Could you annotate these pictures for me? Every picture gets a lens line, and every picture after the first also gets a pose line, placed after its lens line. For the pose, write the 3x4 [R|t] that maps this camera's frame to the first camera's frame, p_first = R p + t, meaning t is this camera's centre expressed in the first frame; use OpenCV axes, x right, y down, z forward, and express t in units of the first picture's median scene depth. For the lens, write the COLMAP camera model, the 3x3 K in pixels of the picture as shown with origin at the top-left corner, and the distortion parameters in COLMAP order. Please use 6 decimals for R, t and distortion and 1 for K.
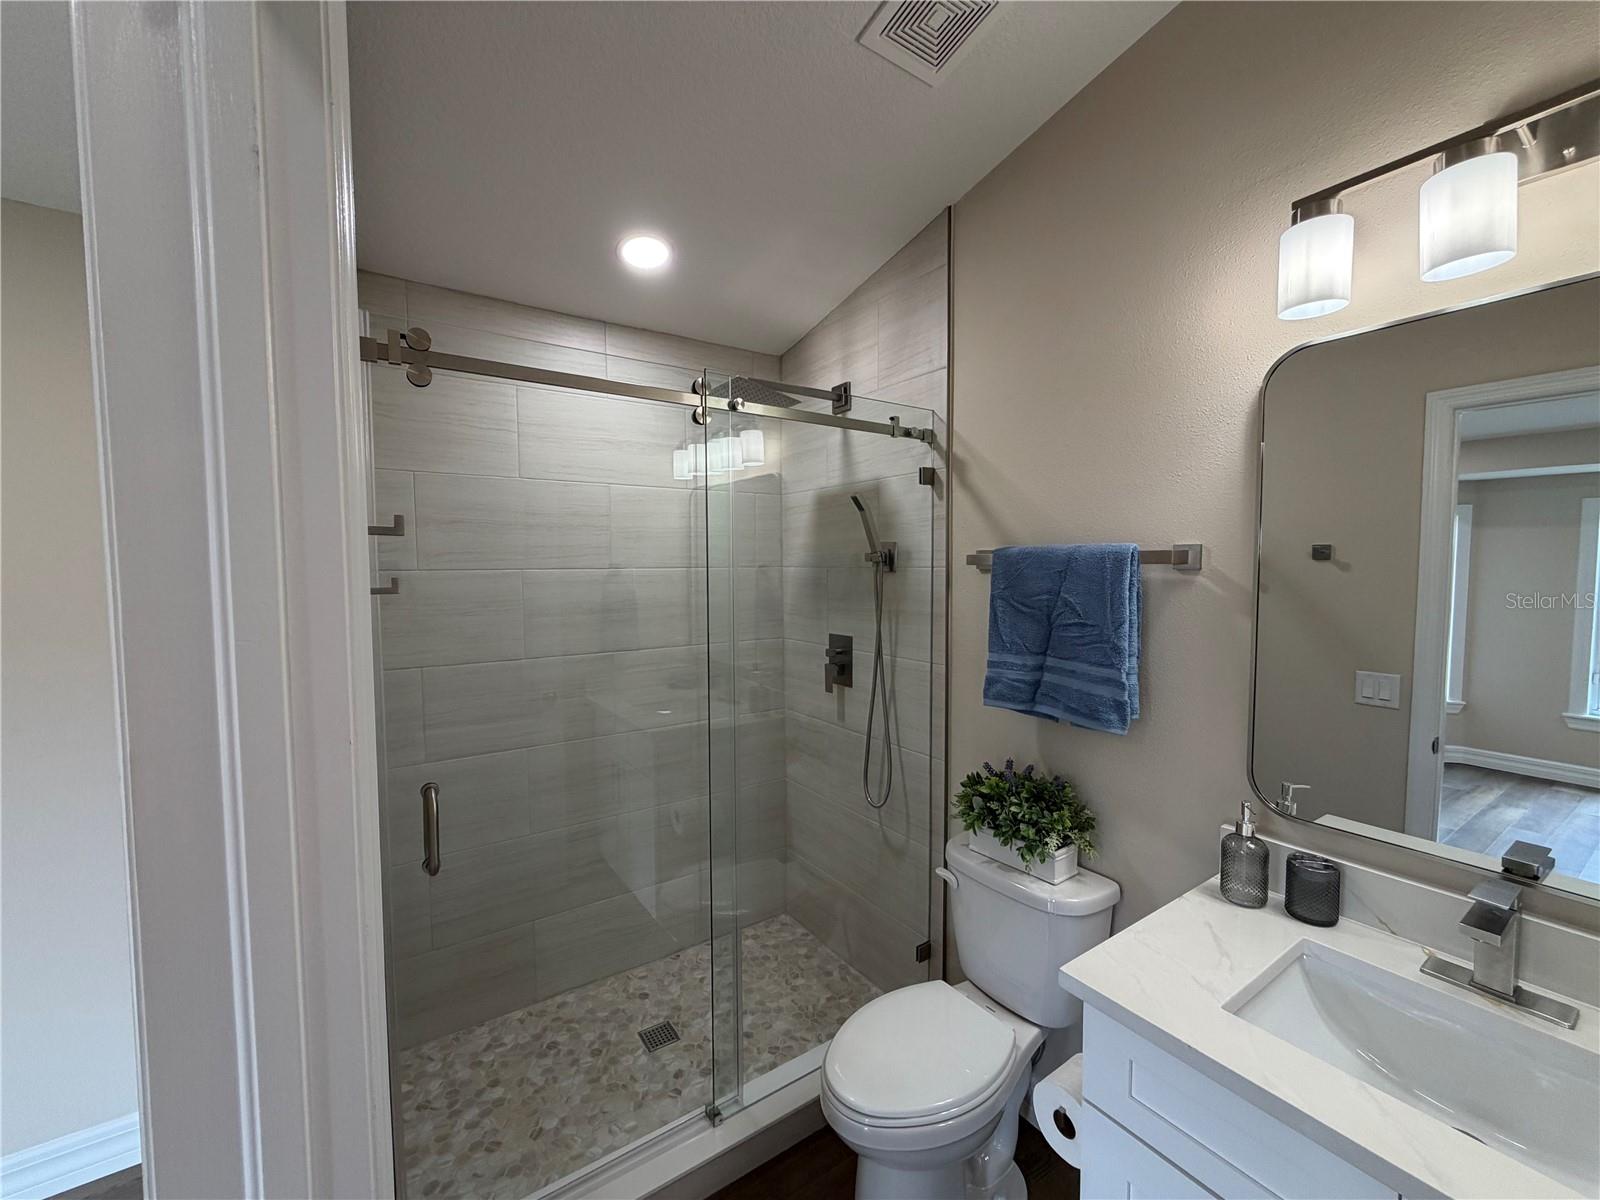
lens RADIAL K [[638.2, 0, 796.2], [0, 638.2, 599.0], [0, 0, 1]] dist [0.000264, -0.000141]
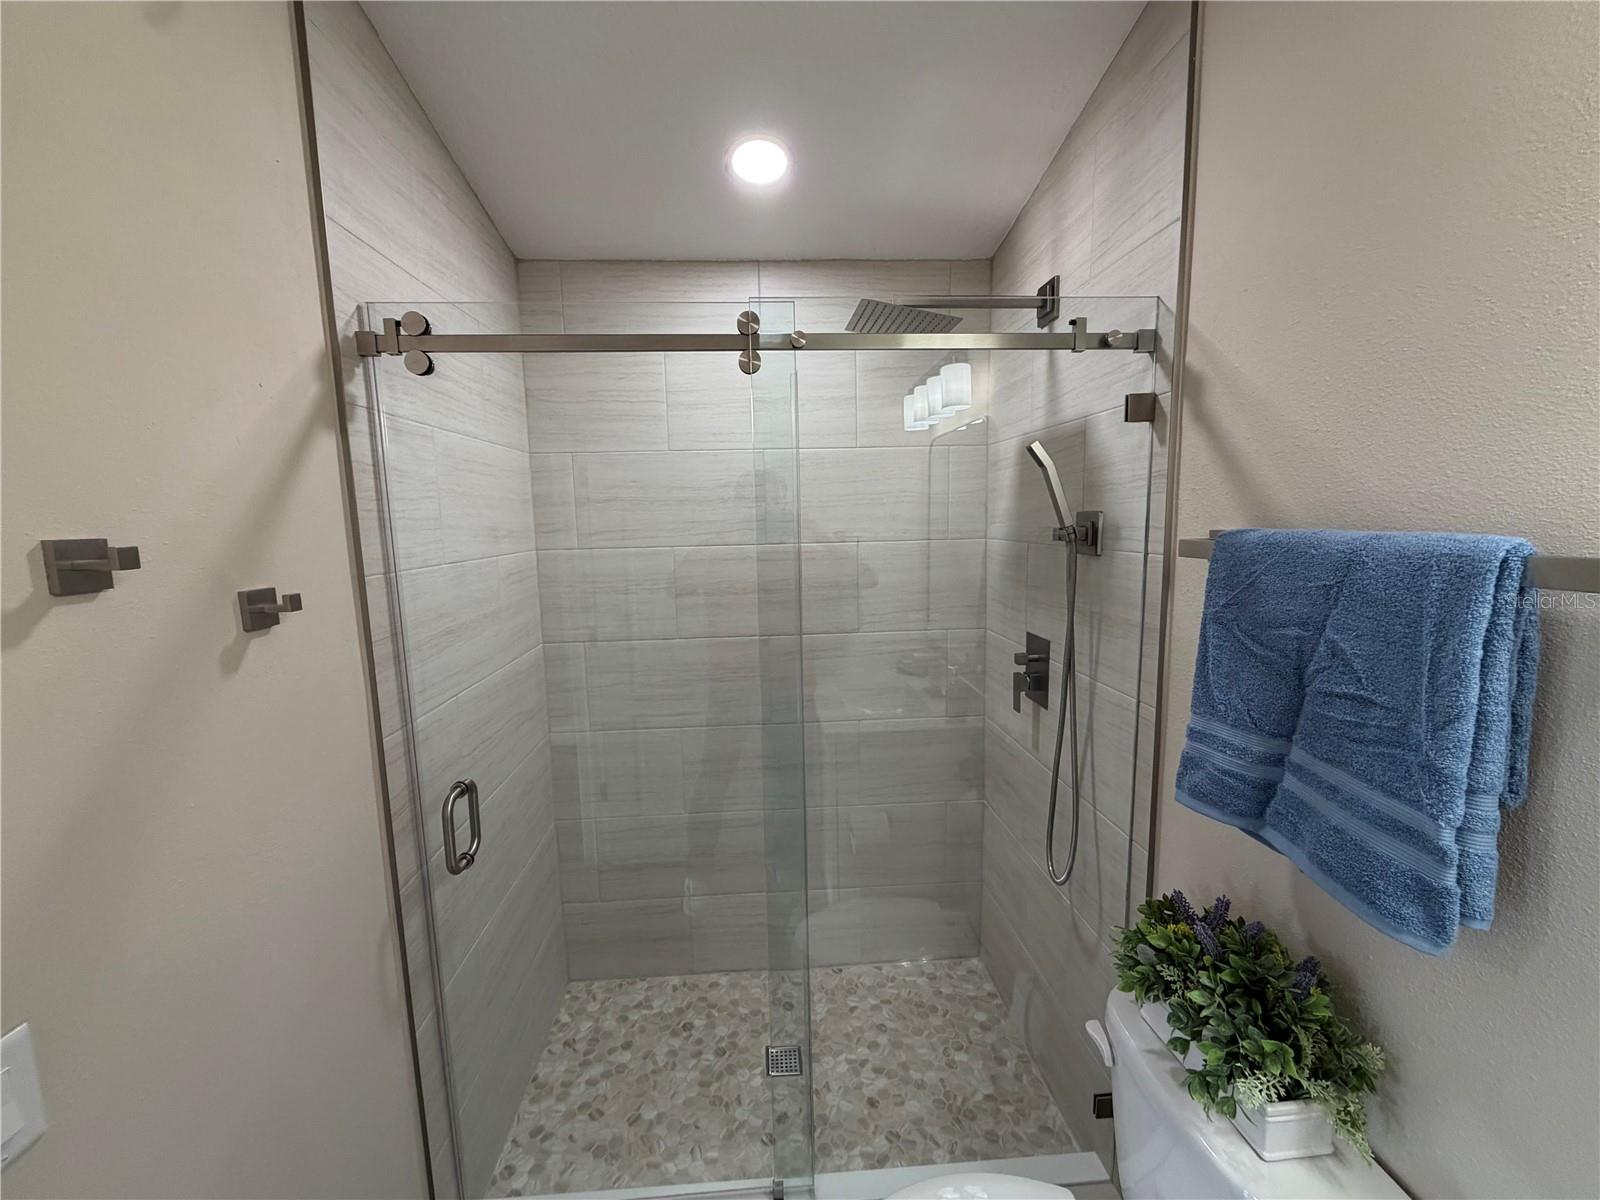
lens RADIAL K [[638.2, 0, 796.2], [0, 638.2, 599.0], [0, 0, 1]] dist [0.000264, -0.000141]
pose [[0.863458, 0.051299, -0.501806, 0.238608], [-0.009727, 0.996324, 0.085115, -0.056017], [0.504327, -0.068612, 0.860782, 0.279244]]
